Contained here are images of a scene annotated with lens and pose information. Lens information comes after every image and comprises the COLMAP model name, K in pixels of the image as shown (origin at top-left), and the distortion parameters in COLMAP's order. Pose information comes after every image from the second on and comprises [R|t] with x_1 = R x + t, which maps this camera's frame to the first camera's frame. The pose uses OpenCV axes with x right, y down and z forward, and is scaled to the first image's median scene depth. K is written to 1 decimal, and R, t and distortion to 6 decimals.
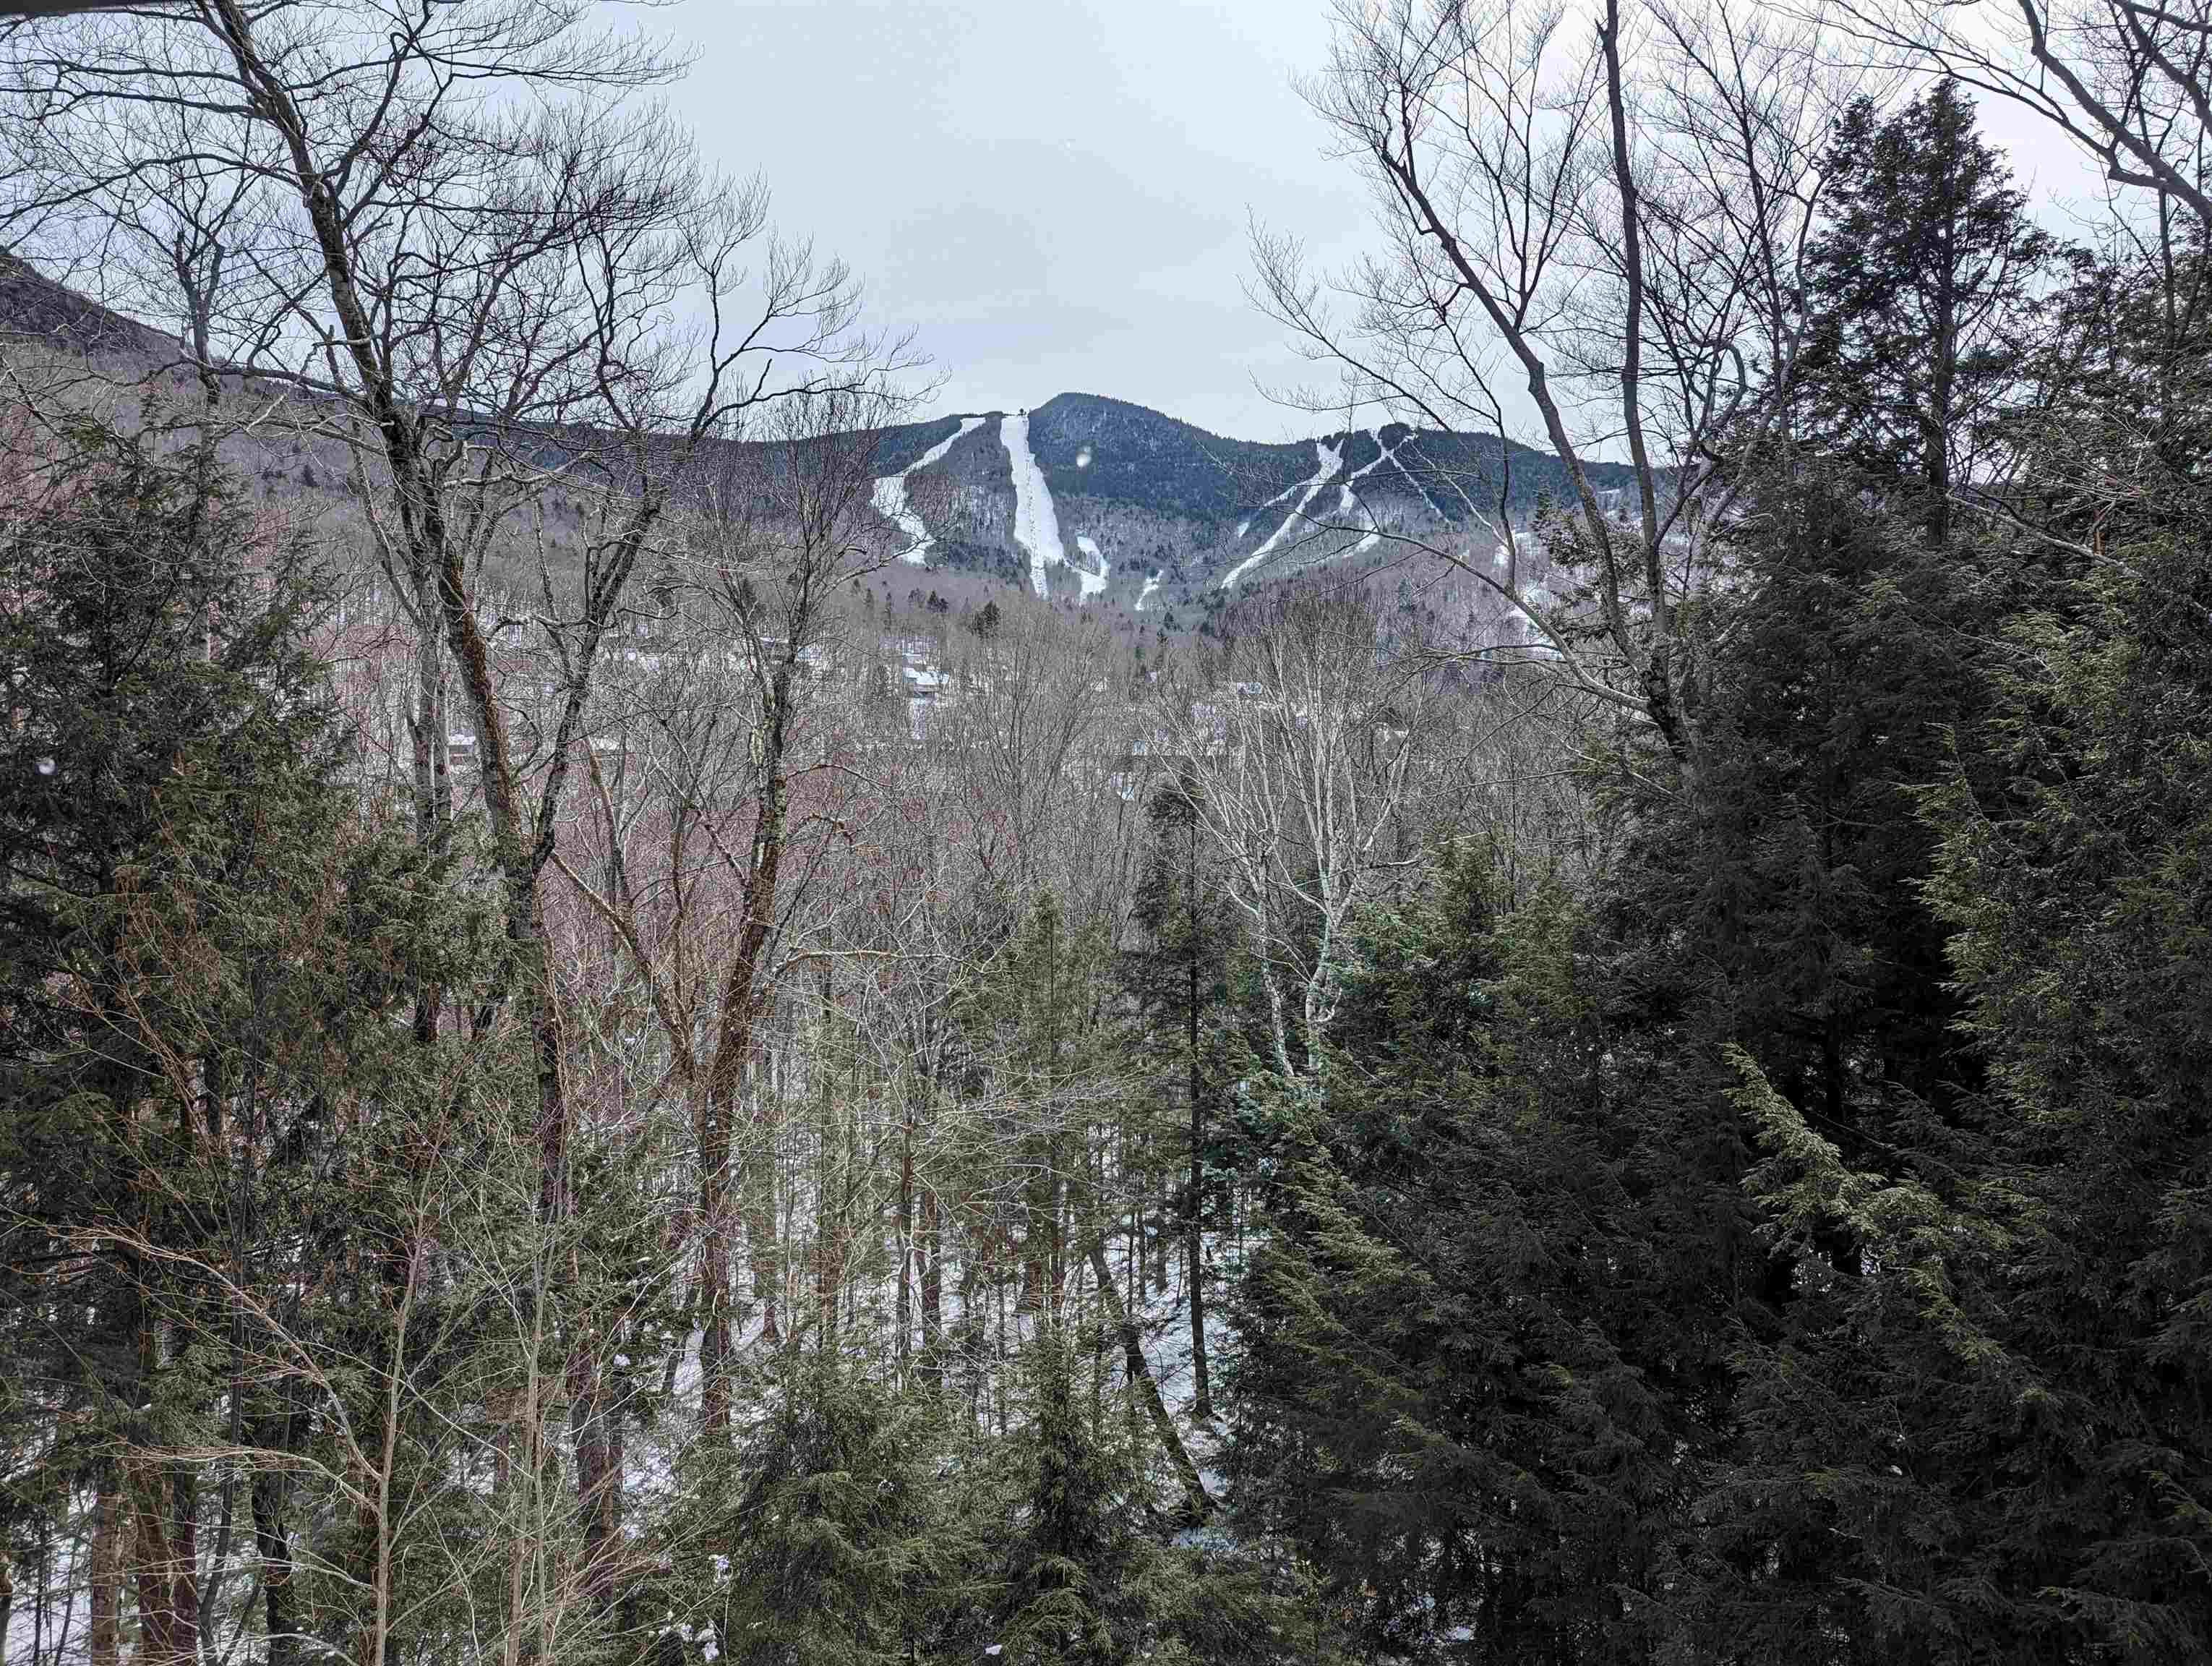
lens RADIAL K [[1552.2, 0, 1092.8], [0, 1552.2, 882.6], [0, 0, 1]] dist [0.027448, -0.016916]
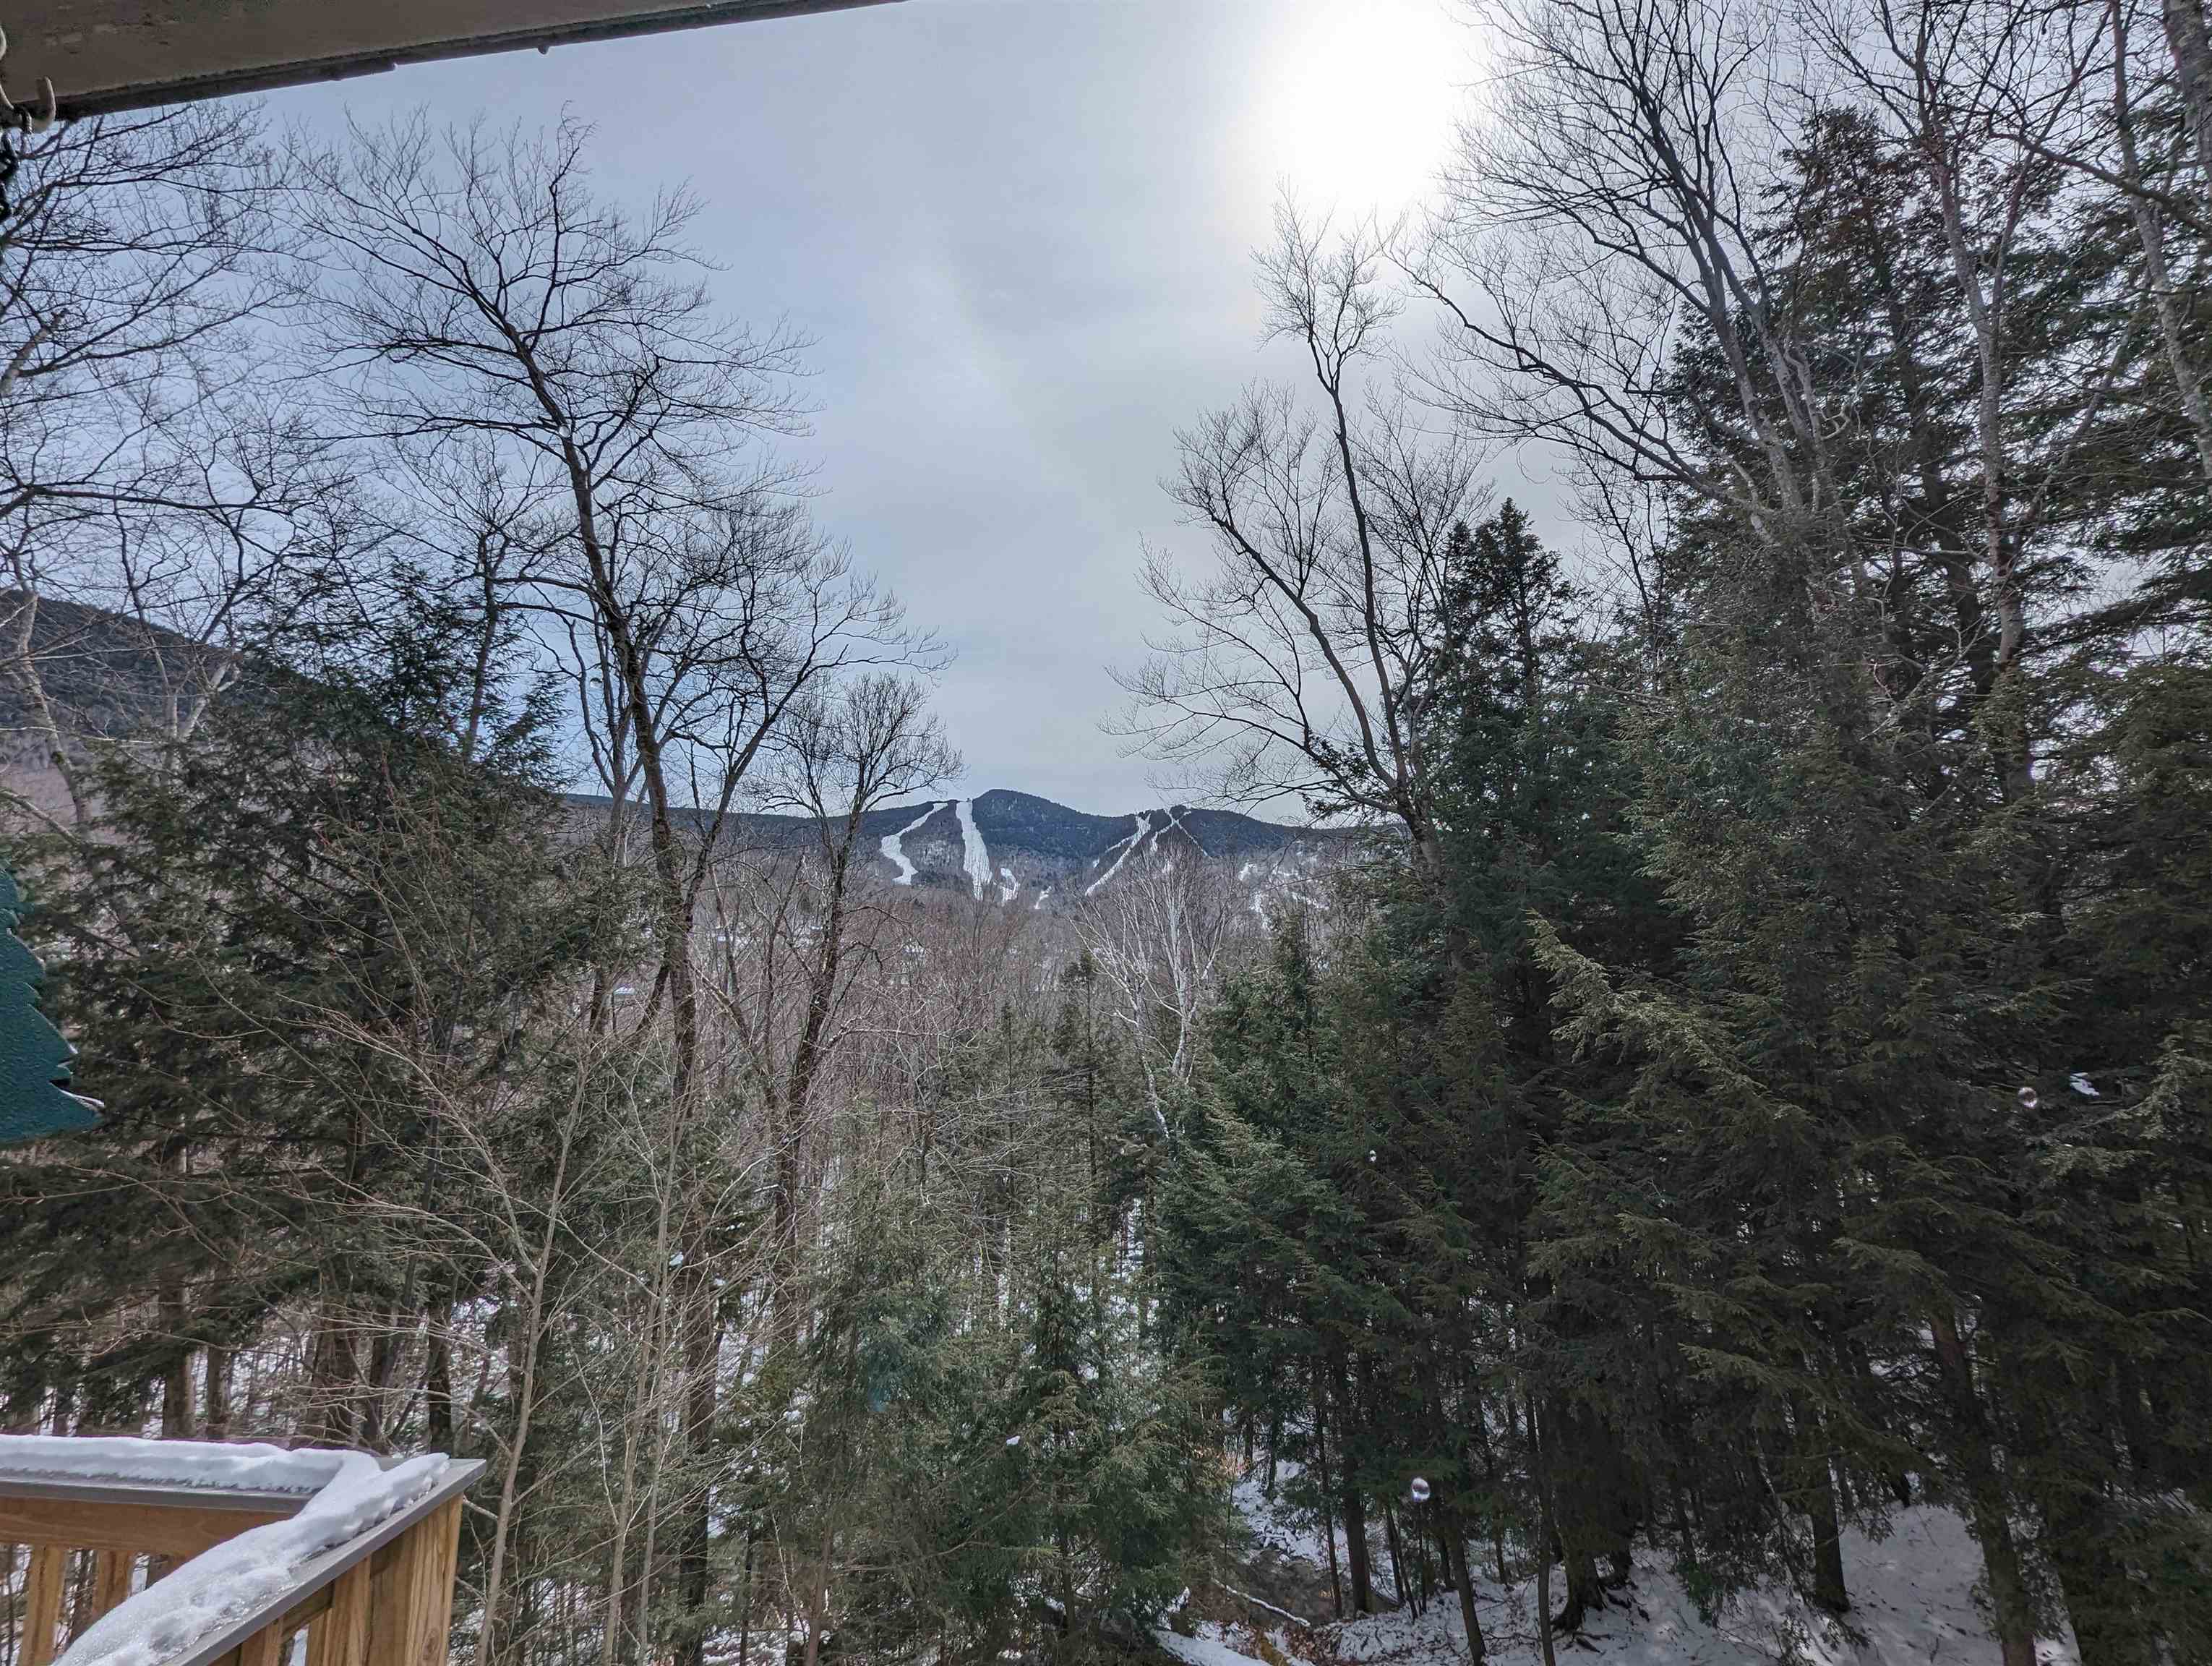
lens RADIAL K [[917.0, 0, 1091.0], [0, 917.0, 861.8], [0, 0, 1]] dist [0.001467, -0.001117]
pose [[0.996011, -0.007811, 0.088893, -0.040180], [0.027587, 0.974315, -0.223494, 0.122631], [-0.084864, 0.225055, 0.970643, 0.091610]]
